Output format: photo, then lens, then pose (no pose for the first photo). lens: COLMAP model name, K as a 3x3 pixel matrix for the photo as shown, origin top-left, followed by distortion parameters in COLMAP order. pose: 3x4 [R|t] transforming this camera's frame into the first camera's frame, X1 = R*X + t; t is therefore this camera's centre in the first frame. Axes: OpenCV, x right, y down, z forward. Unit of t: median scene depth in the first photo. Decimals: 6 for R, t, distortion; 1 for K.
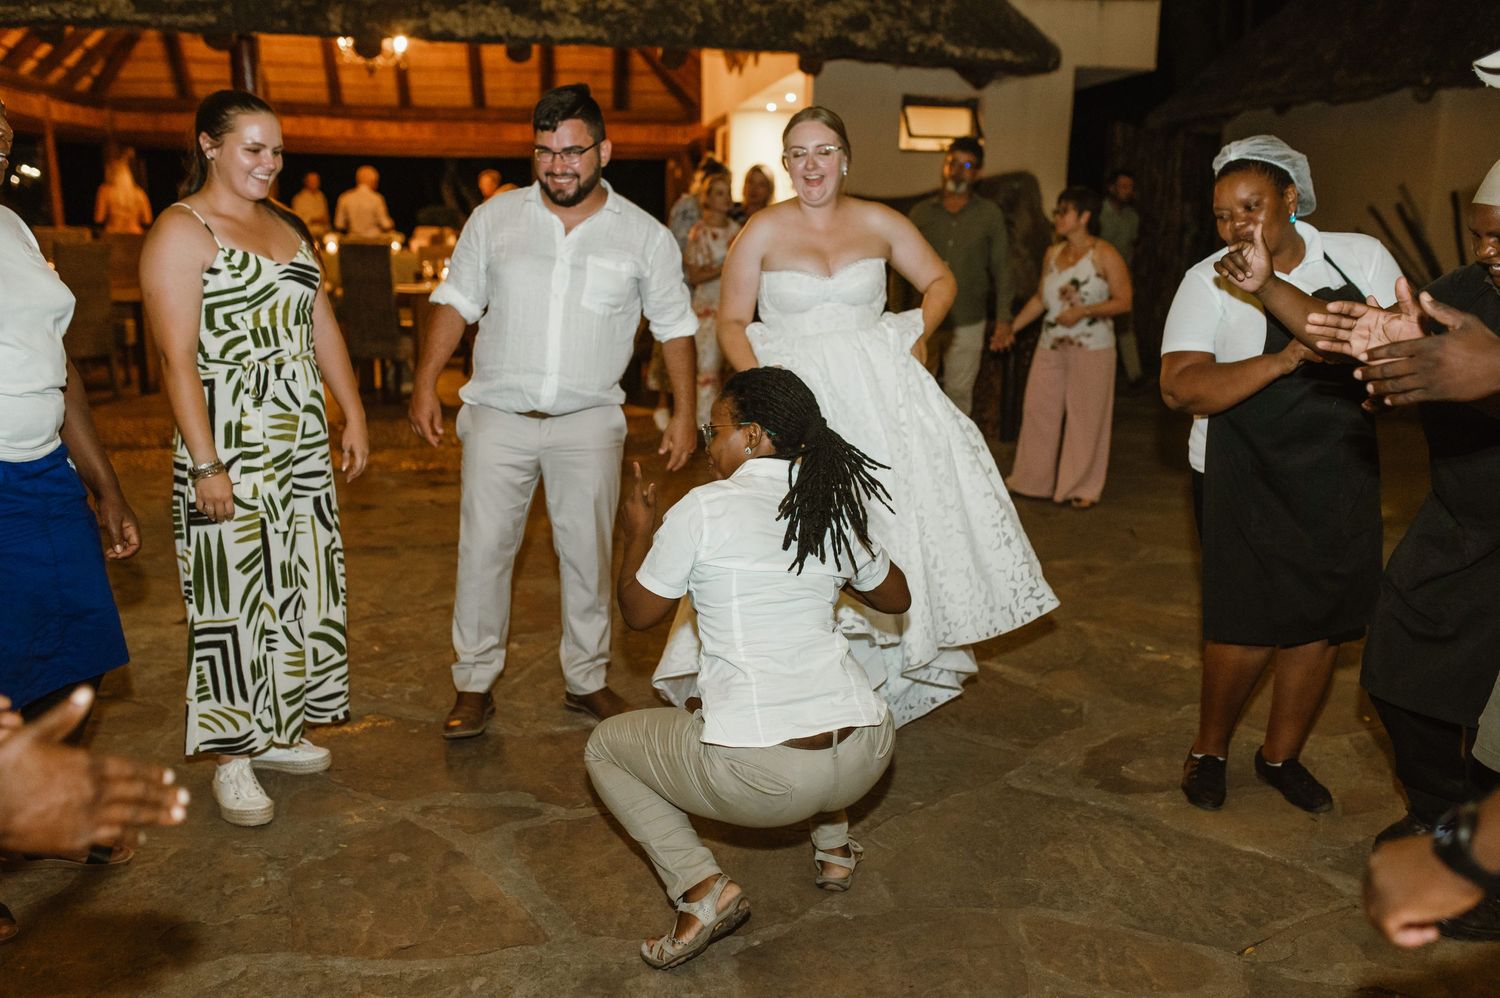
lens RADIAL K [[1425.8, 0, 770.3], [0, 1425.8, 503.1], [0, 0, 1]] dist [0.036600, 0.000000]
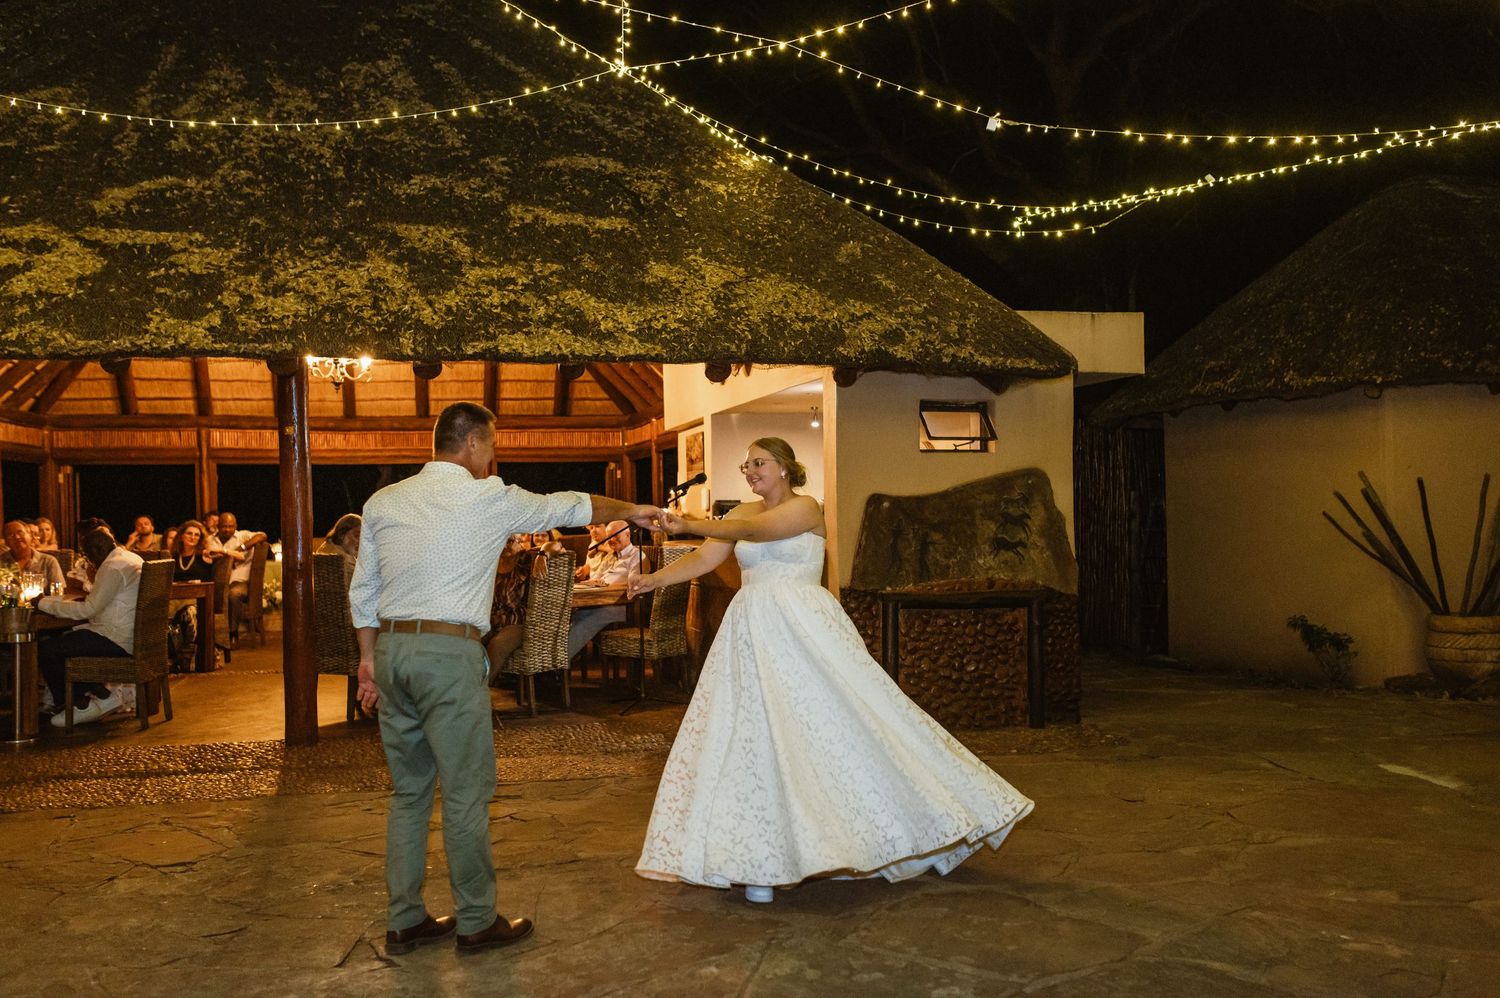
lens RADIAL K [[1425.8, 0, 756.2], [0, 1425.8, 506.3], [0, 0, 1]] dist [0.036600, 0.000000]
pose [[0.995632, -0.026730, 0.089458, -0.127049], [0.043903, 0.979637, -0.195917, -0.008358], [-0.082400, 0.198989, 0.976531, -0.001362]]
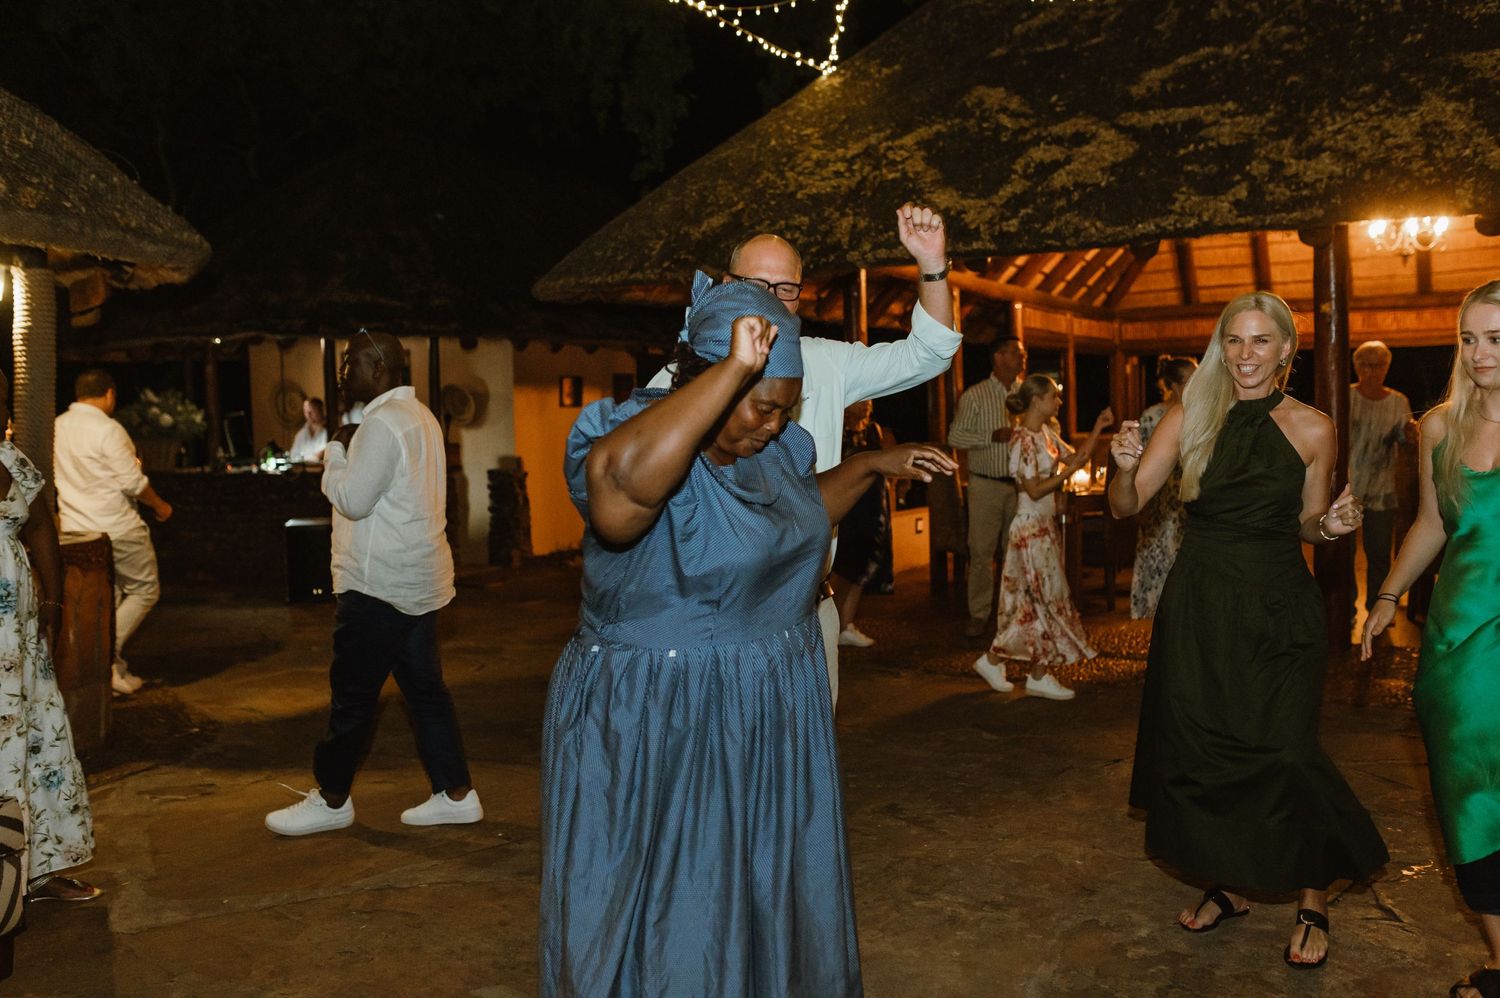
lens RADIAL K [[1425.8, 0, 745.4], [0, 1425.8, 508.3], [0, 0, 1]] dist [0.036600, 0.000000]
pose [[0.802585, 0.009859, -0.596456, -0.110178], [-0.087906, 0.990902, -0.101907, -0.016927], [0.590025, 0.134221, 0.796150, 0.057700]]
